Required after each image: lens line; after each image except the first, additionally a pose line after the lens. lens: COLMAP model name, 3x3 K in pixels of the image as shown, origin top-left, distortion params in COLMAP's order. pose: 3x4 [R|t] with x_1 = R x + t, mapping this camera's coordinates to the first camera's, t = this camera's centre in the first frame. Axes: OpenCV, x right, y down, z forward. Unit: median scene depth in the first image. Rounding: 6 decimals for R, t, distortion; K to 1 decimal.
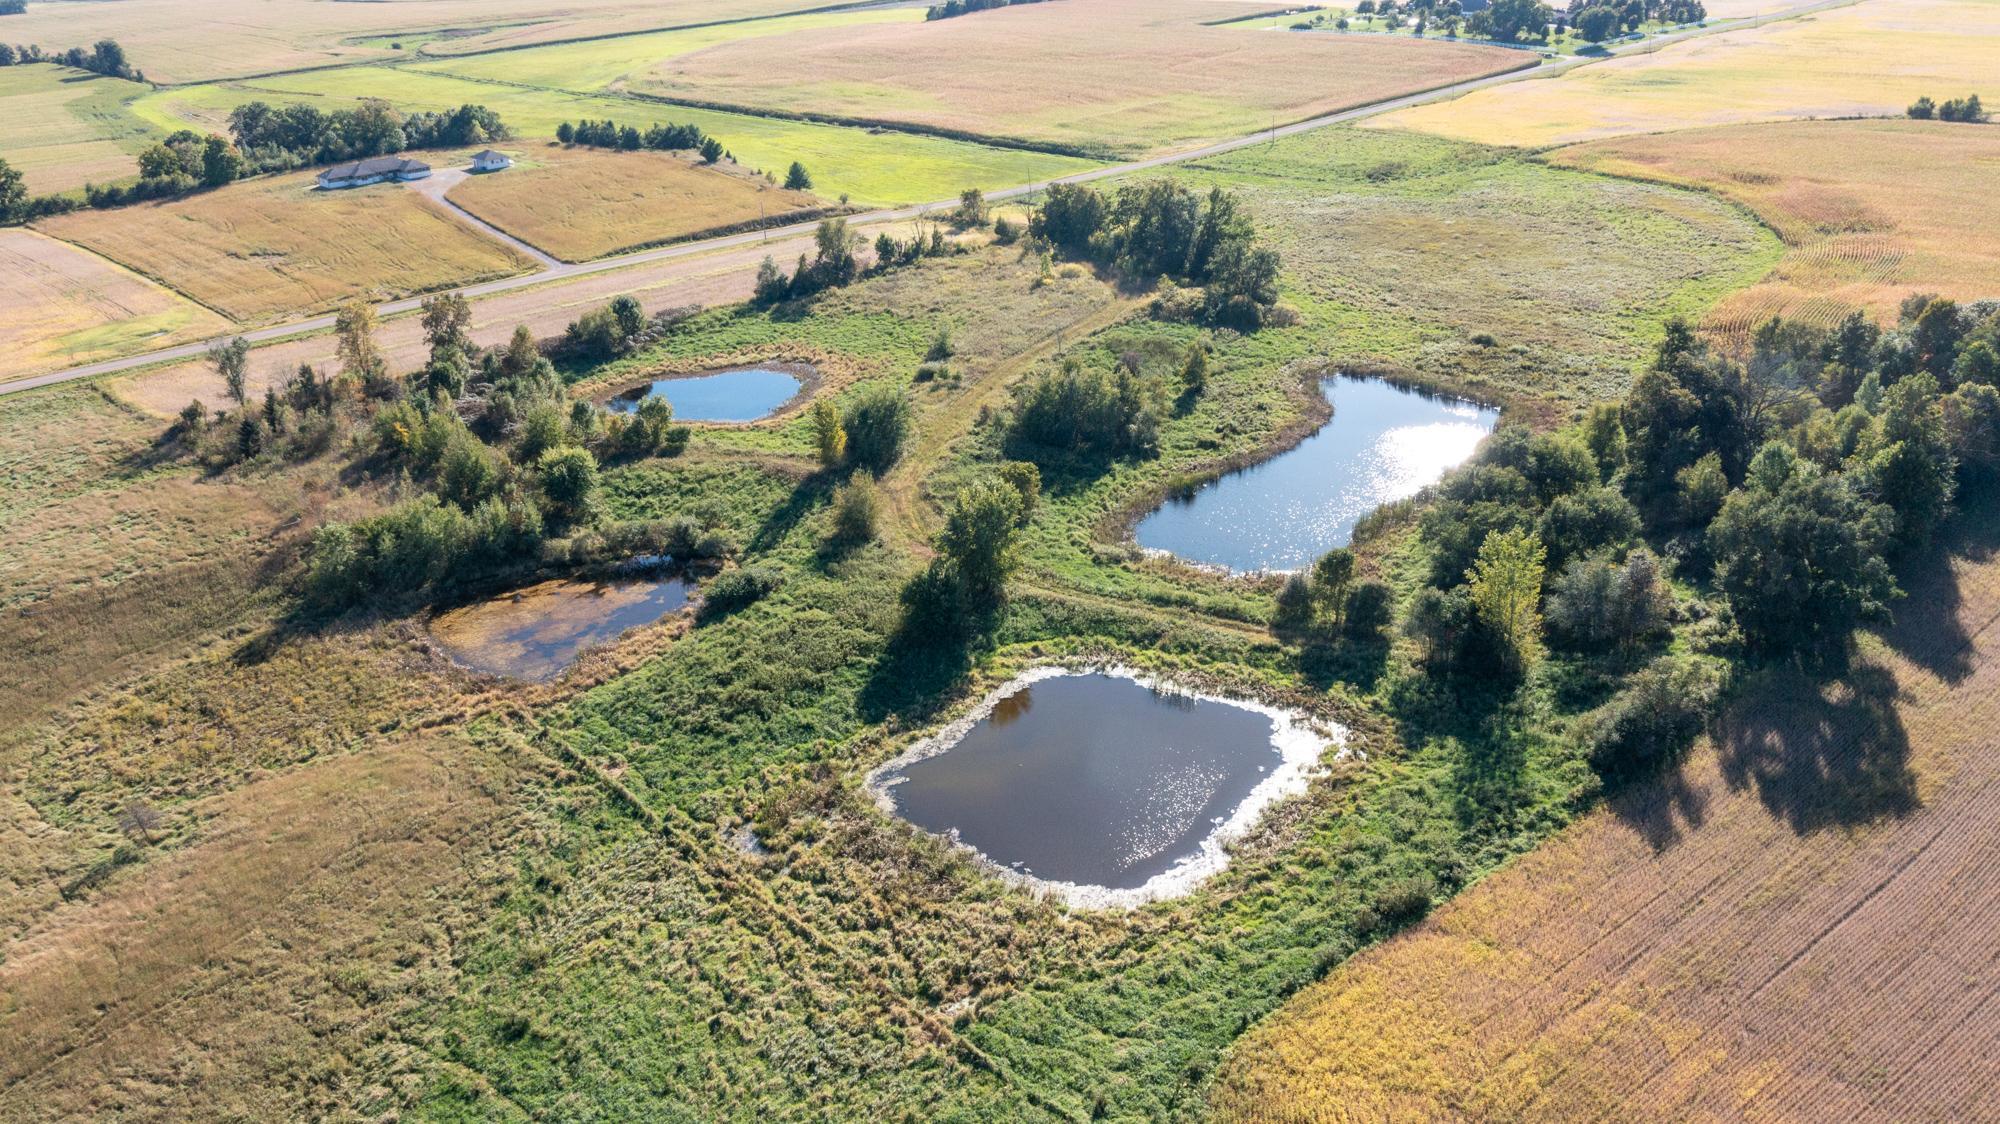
lens RADIAL K [[1595.1, 0, 1000.0], [0, 1595.1, 562.0], [0, 0, 1]] dist [-0.006498, -0.002870]
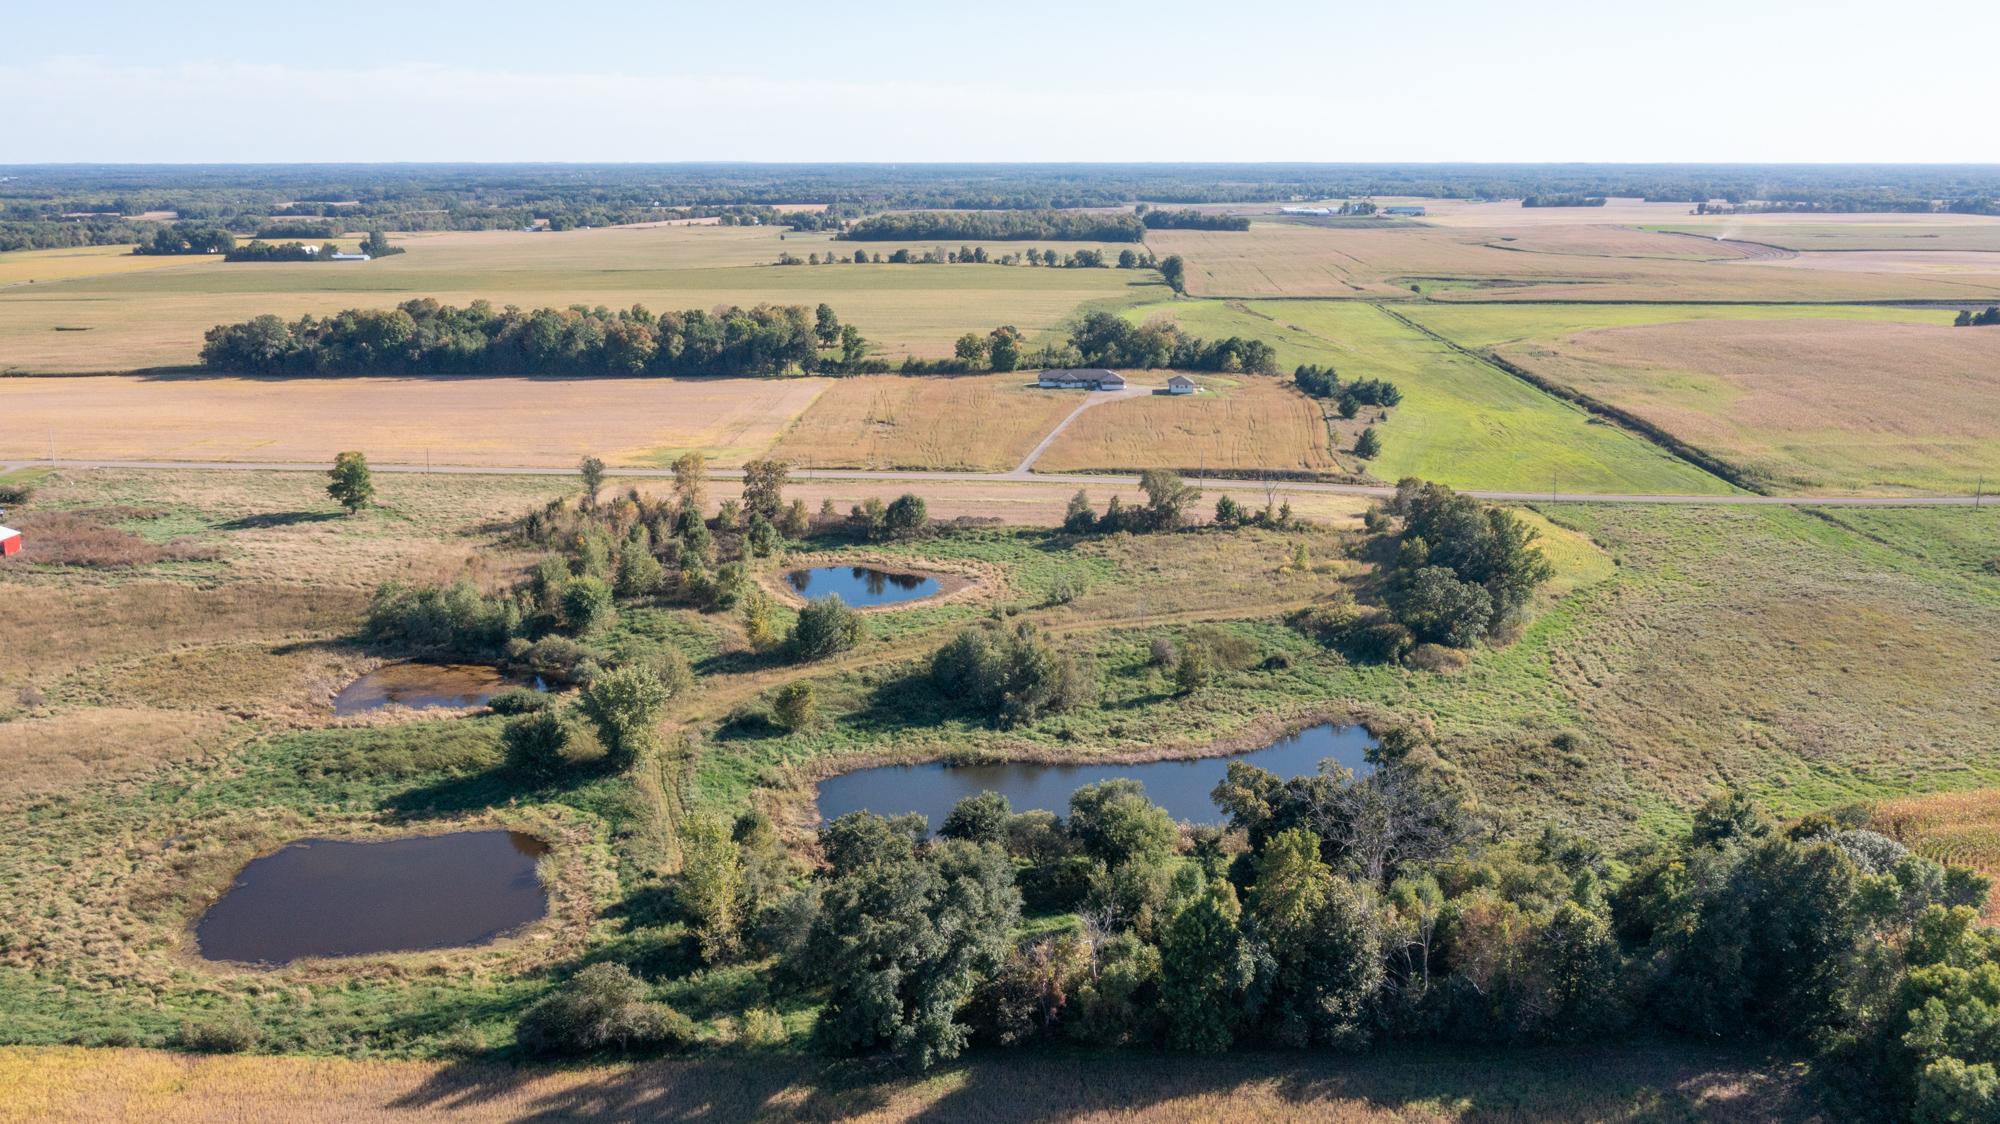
lens RADIAL K [[1650.0, 0, 1000.0], [0, 1650.0, 562.0], [0, 0, 1]] dist [-0.009836, 0.000385]
pose [[0.722902, 0.213787, -0.657045, 0.937049], [-0.310585, 0.949986, -0.032613, -0.164784], [0.617211, 0.227644, 0.753146, 0.276176]]
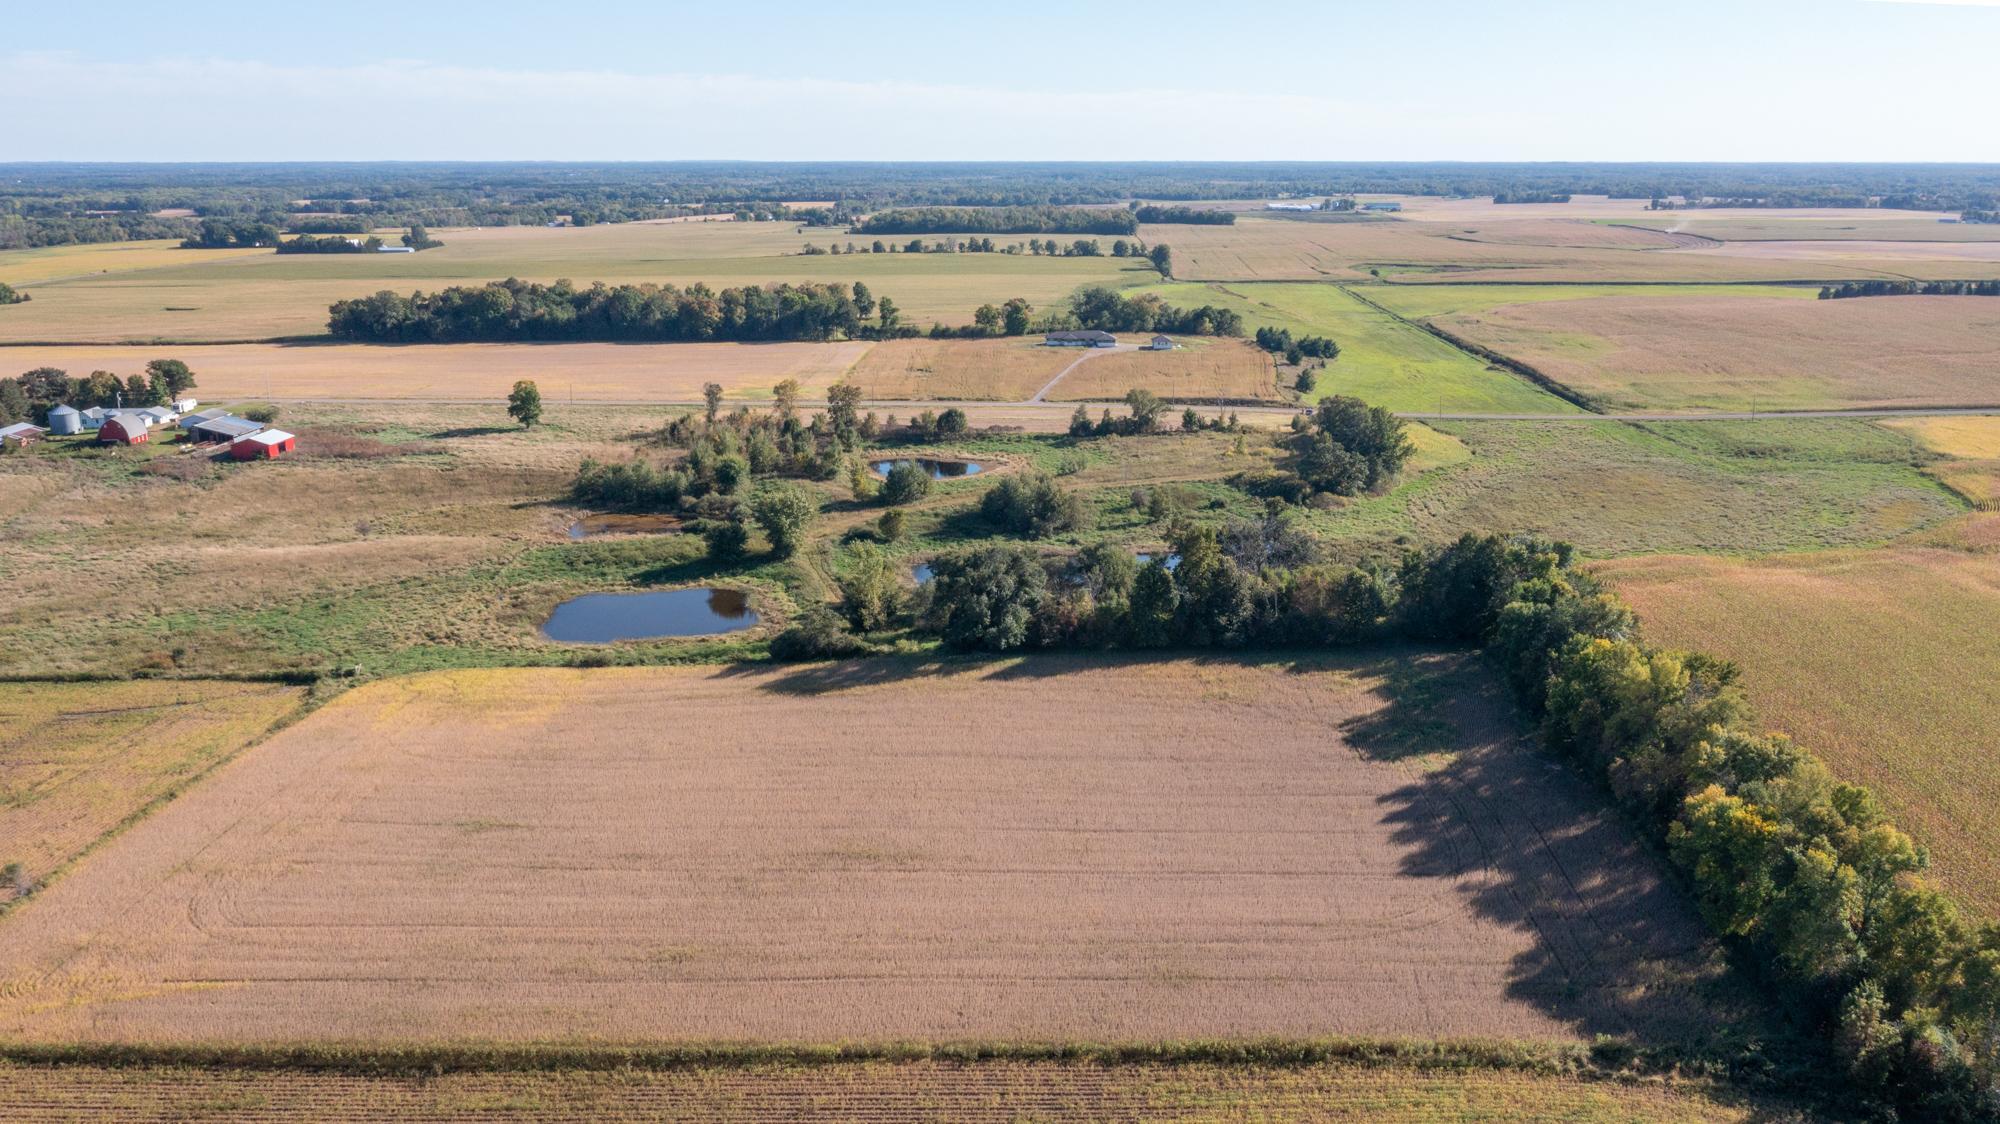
lens RADIAL K [[1626.4, 0, 1084.3], [0, 1626.4, 562.8], [0, 0, 1]] dist [-0.009358, -0.000778]
pose [[0.757629, 0.207902, -0.618688, 1.343571], [-0.297461, 0.953730, -0.043774, 0.006028], [0.580960, 0.217200, 0.784417, -0.166787]]
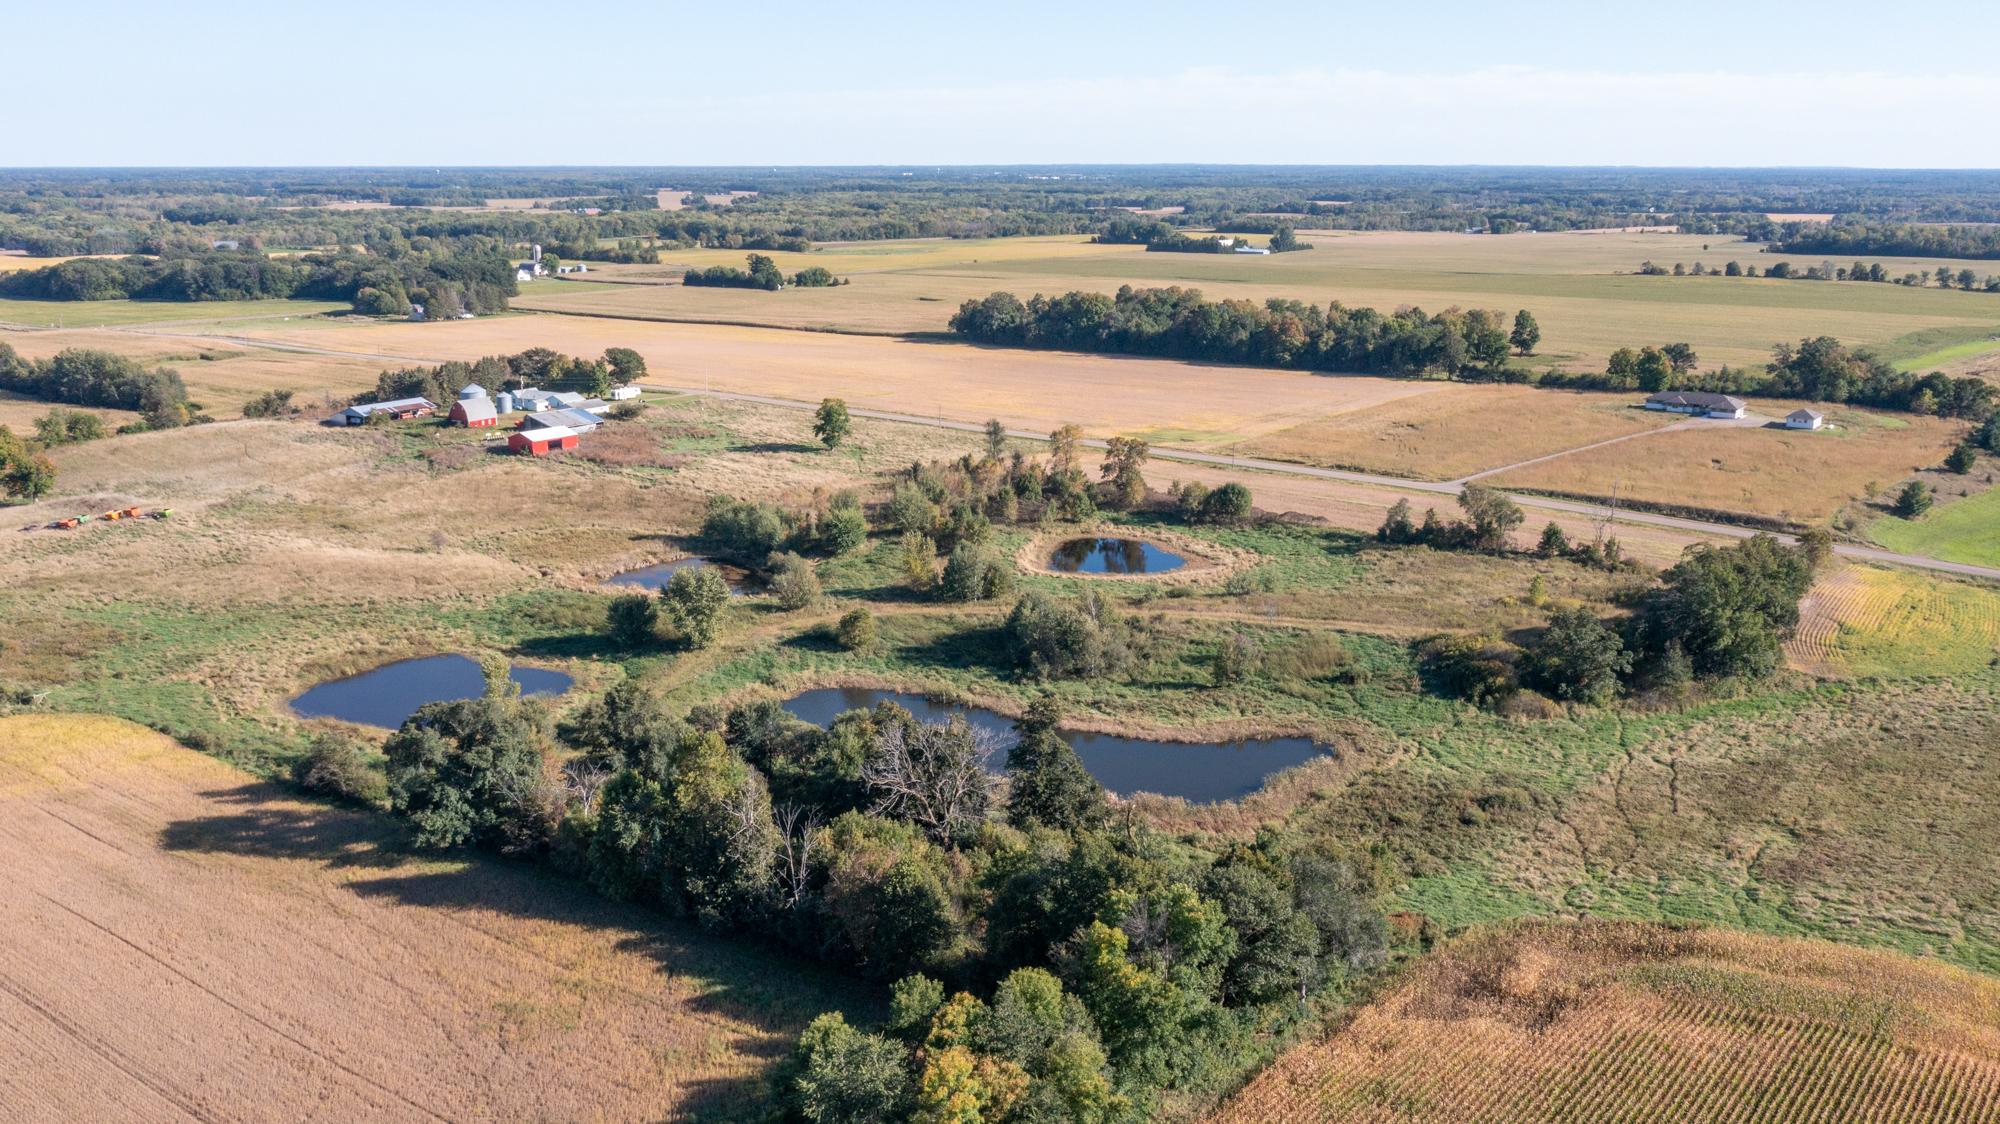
lens RADIAL K [[1675.7, 0, 1000.0], [0, 1675.7, 562.0], [0, 0, 1]] dist [-0.013550, 0.002909]
pose [[0.207848, 0.278902, -0.937557, 1.407129], [-0.404664, 0.897139, 0.177169, -0.418447], [0.890531, 0.342571, 0.299331, 0.811721]]
